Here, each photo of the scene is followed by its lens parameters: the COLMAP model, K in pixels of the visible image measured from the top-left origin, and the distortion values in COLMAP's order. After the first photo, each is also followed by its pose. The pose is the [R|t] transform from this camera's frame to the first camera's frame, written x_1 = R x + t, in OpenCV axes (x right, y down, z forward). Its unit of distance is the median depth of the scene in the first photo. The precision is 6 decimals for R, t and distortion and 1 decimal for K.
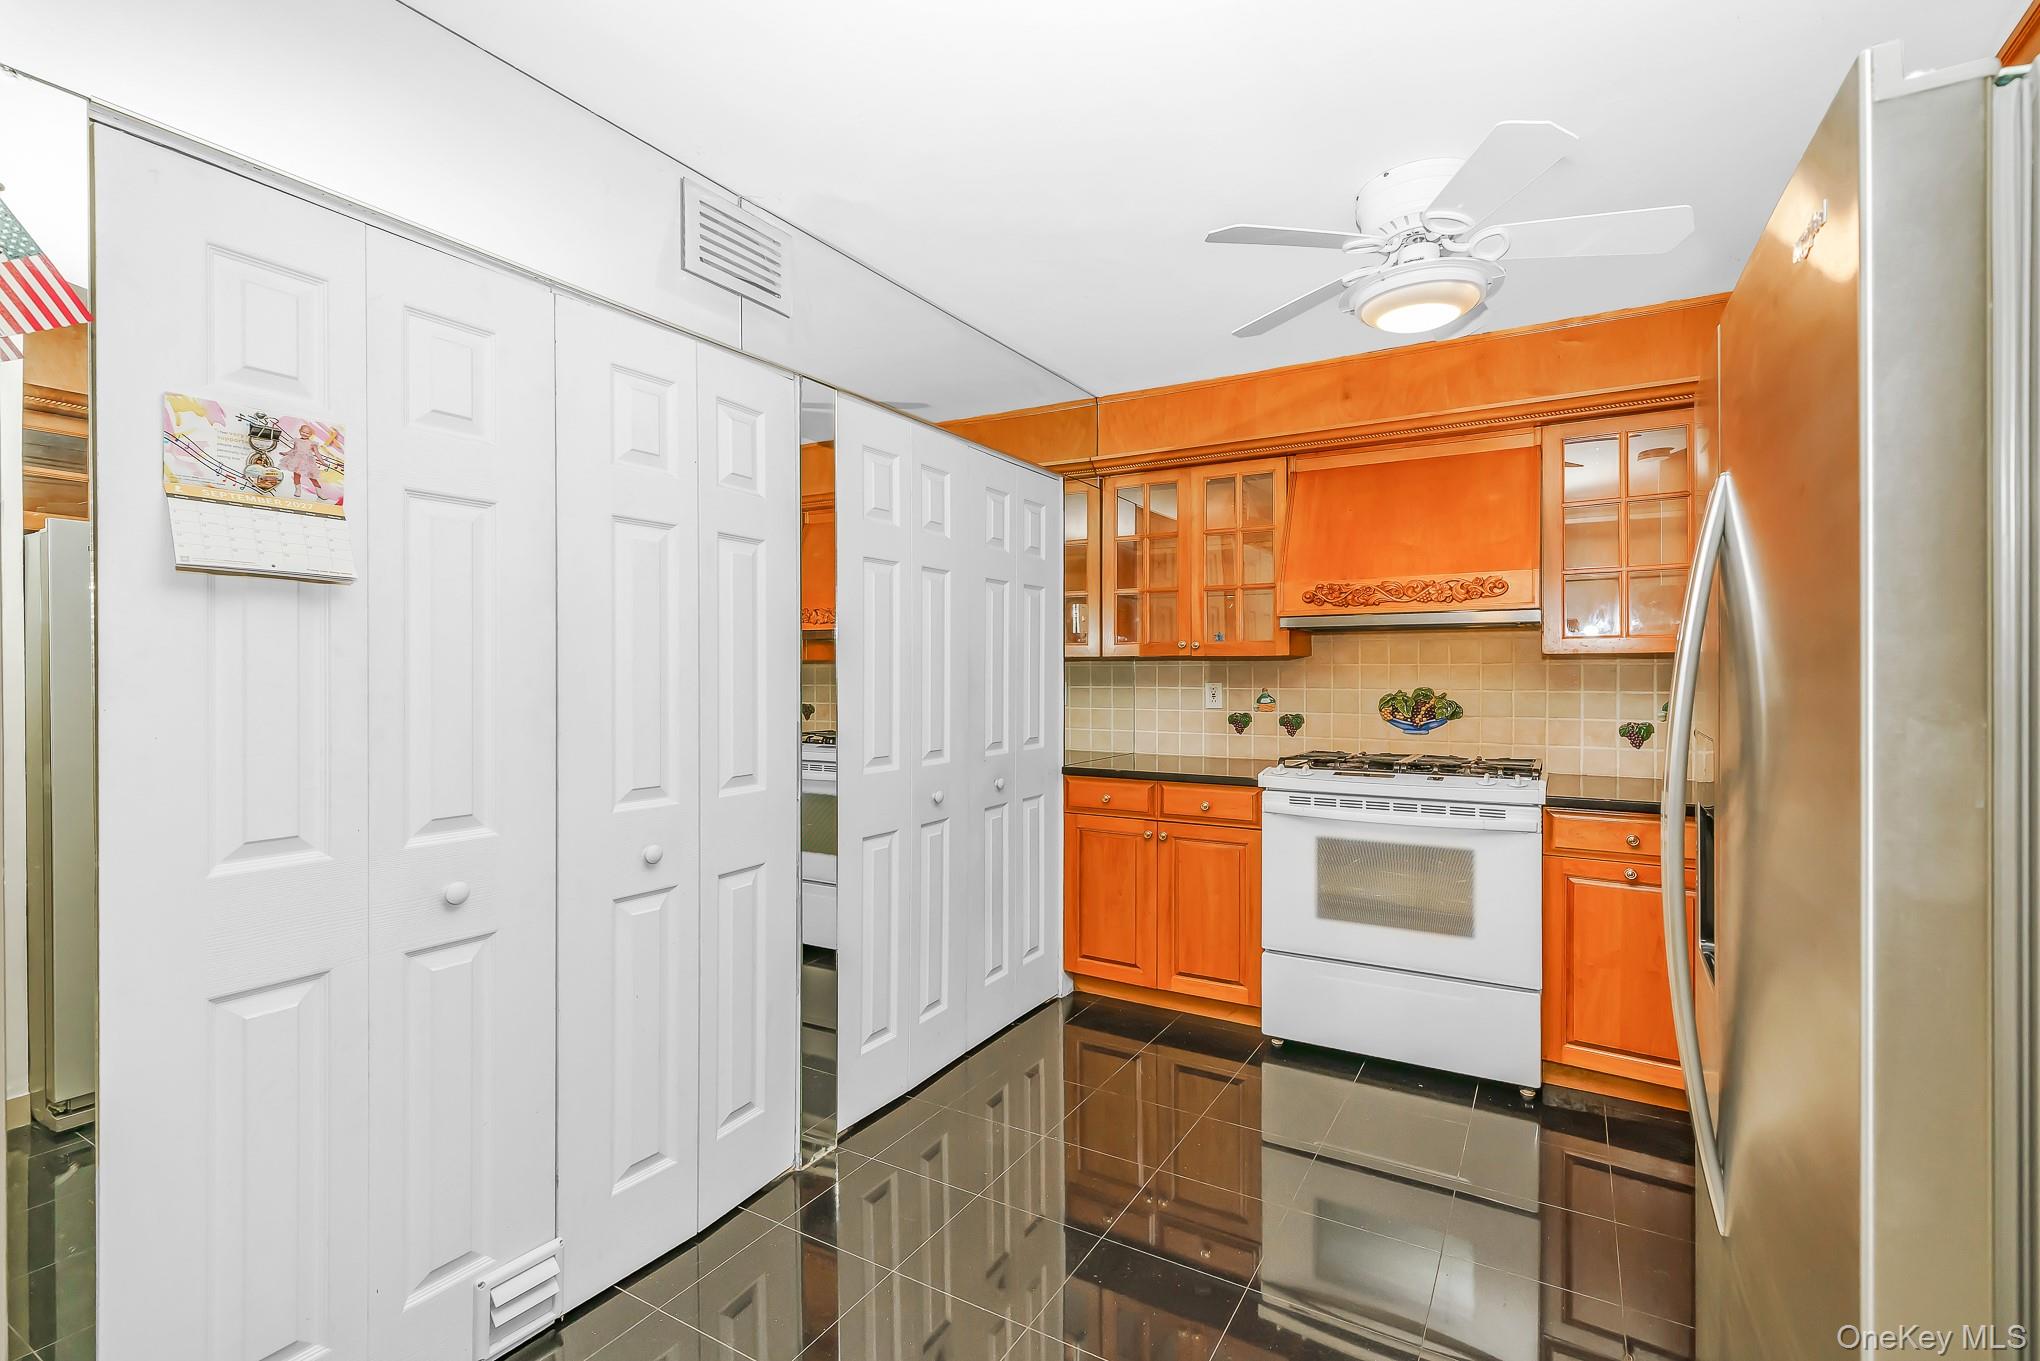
lens RADIAL K [[904.2, 0, 1020.0], [0, 904.2, 680.5], [0, 0, 1]] dist [0.000495, -0.000065]
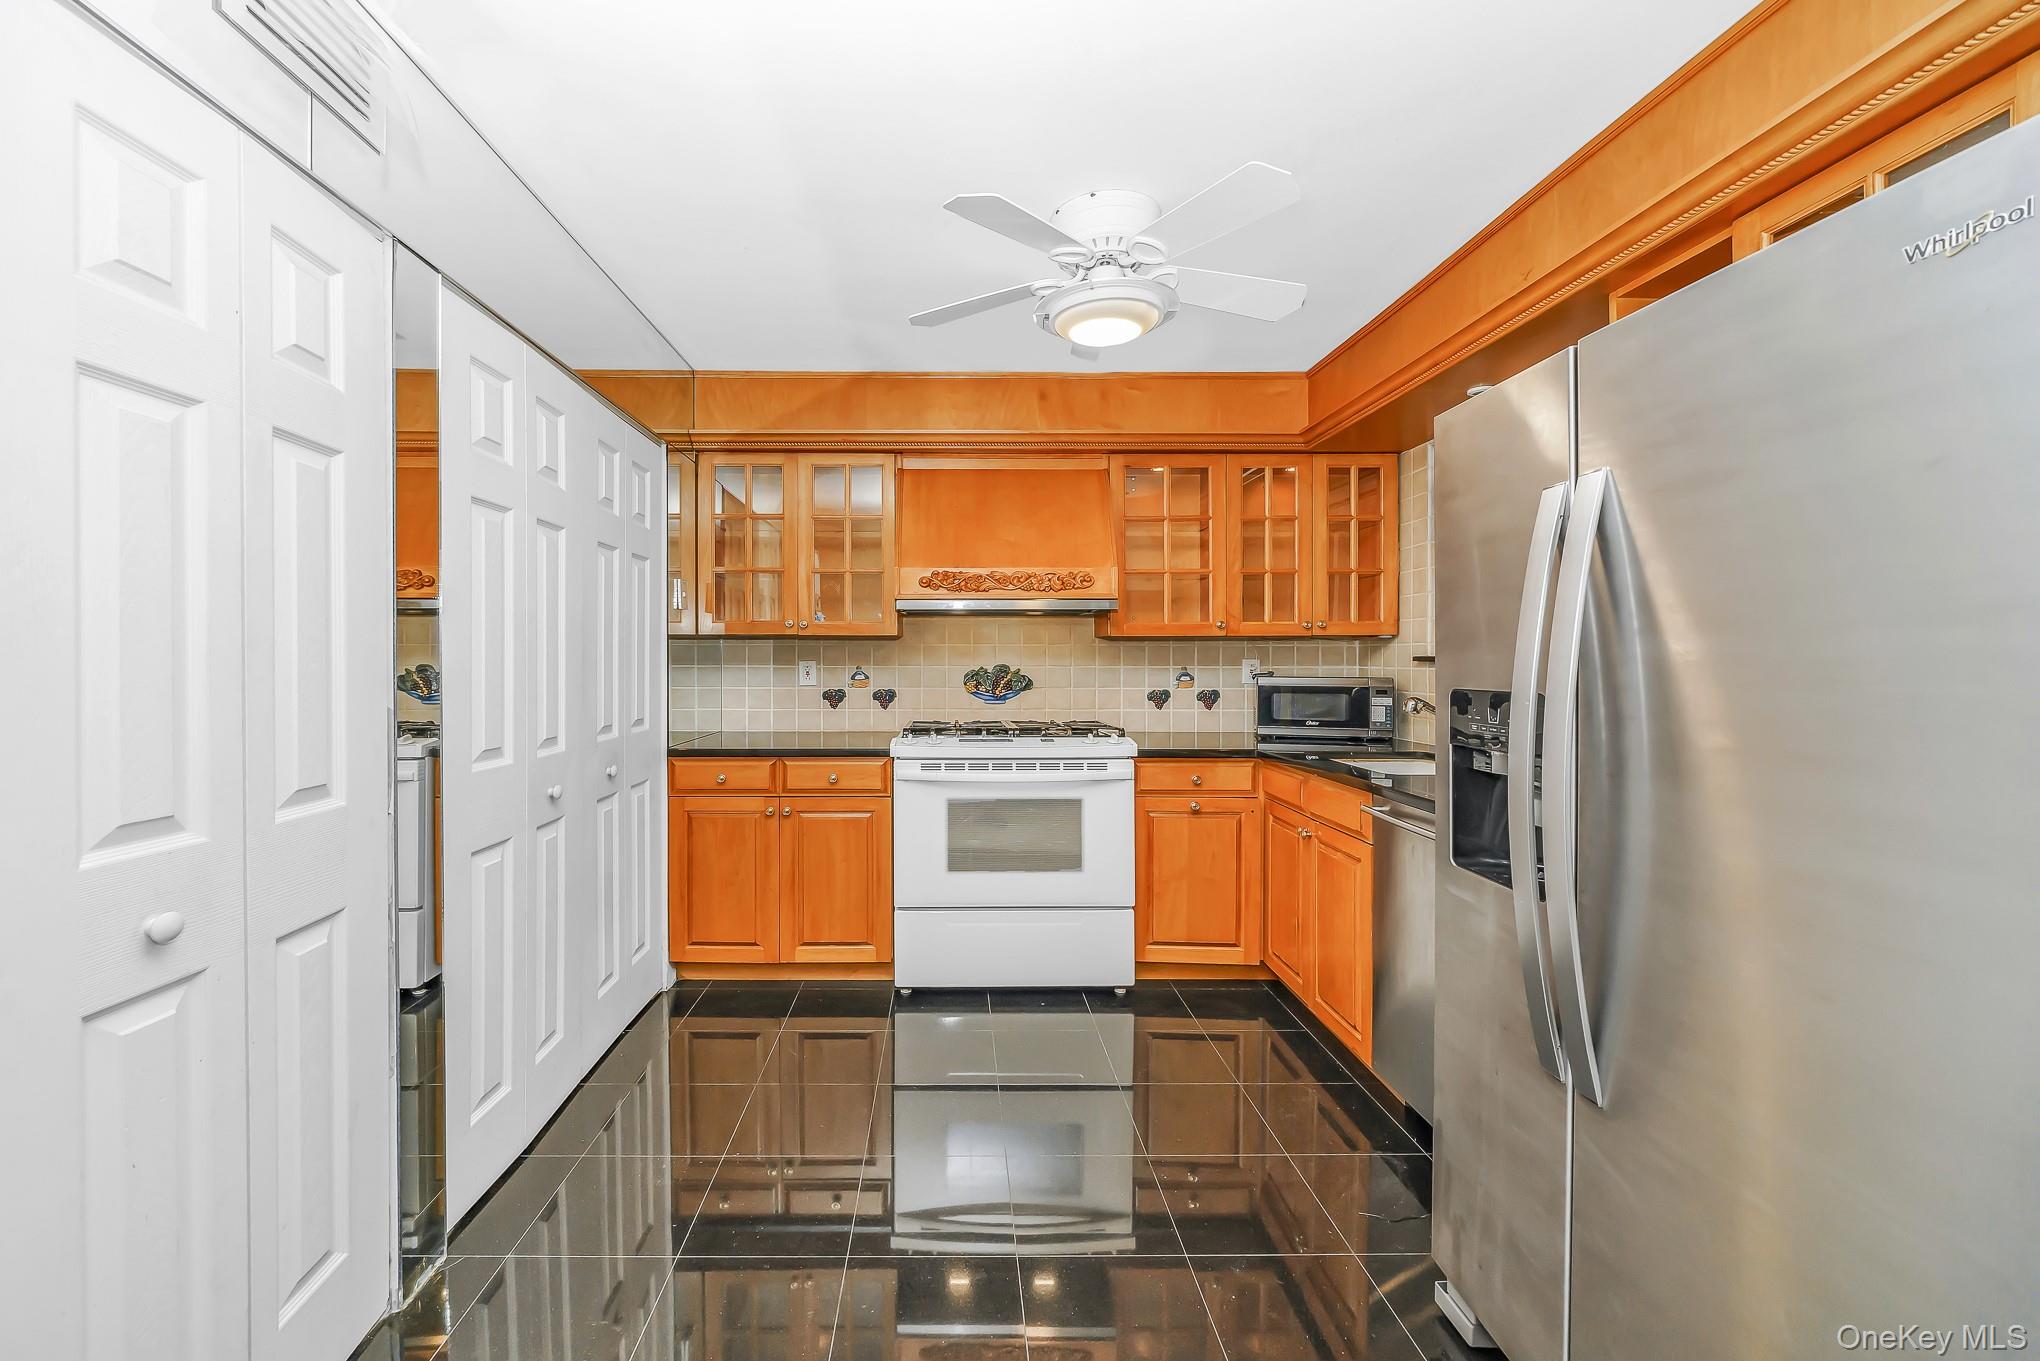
lens RADIAL K [[793.6, 0, 1021.7], [0, 793.6, 665.4], [0, 0, 1]] dist [-0.008086, -0.000034]
pose [[0.849026, -0.003017, 0.528343, -0.098578], [0.000978, 0.999991, 0.004139, 0.005897], [-0.528351, -0.002997, 0.849021, 0.122321]]
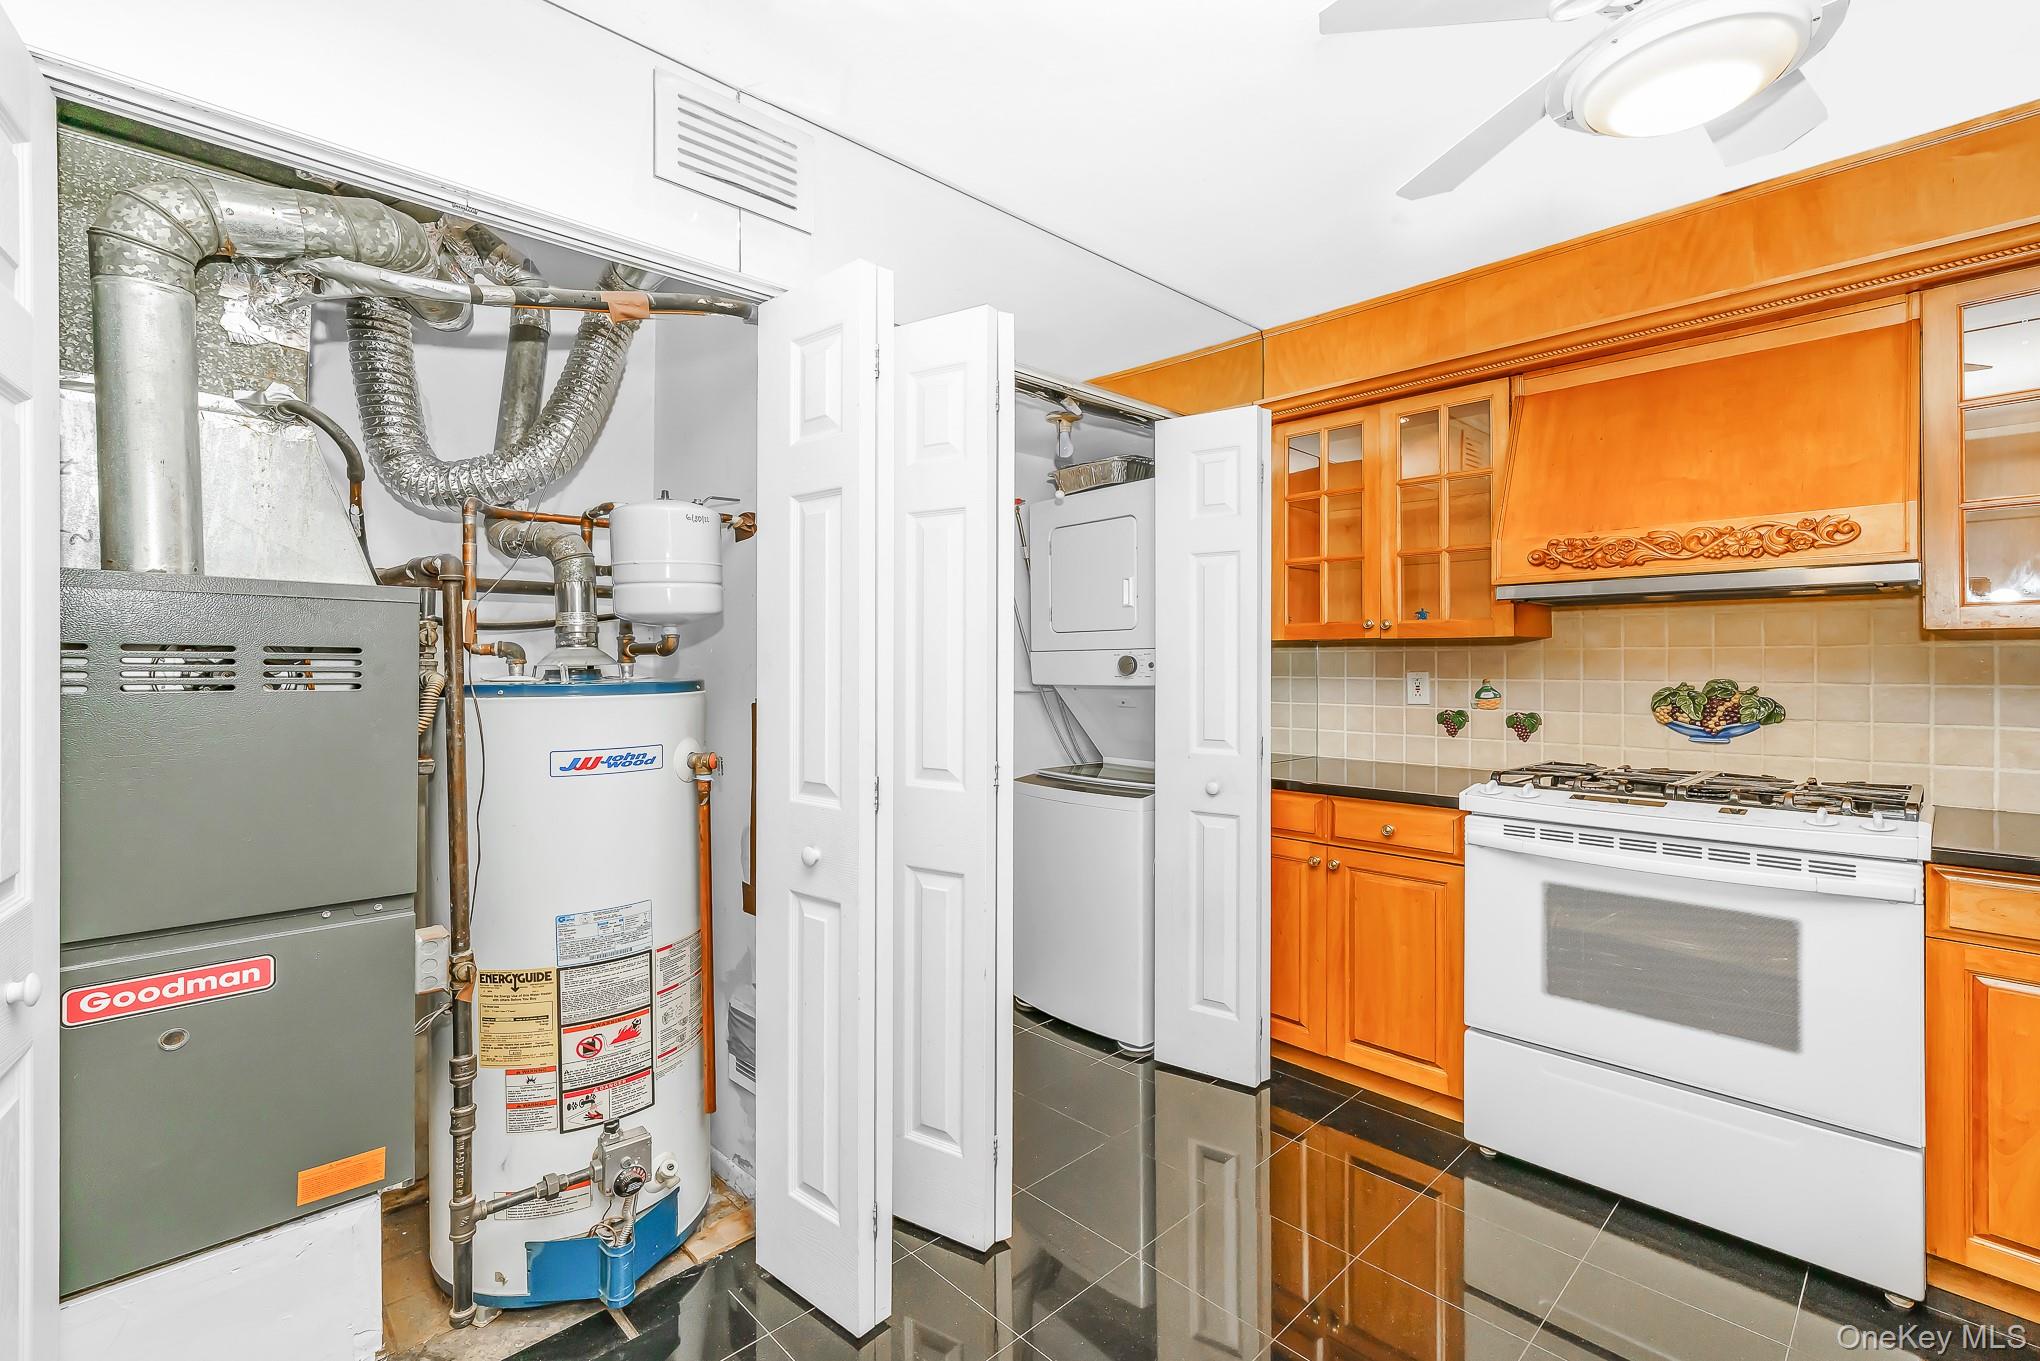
lens RADIAL K [[945.1, 0, 960.6], [0, 945.1, 664.8], [0, 0, 1]] dist [0.000280, 0.000093]
pose [[0.963803, -0.000463, -0.266615, 0.072015], [-0.000945, 0.999986, -0.005152, 0.000979], [0.266614, 0.005217, 0.963789, 0.126481]]
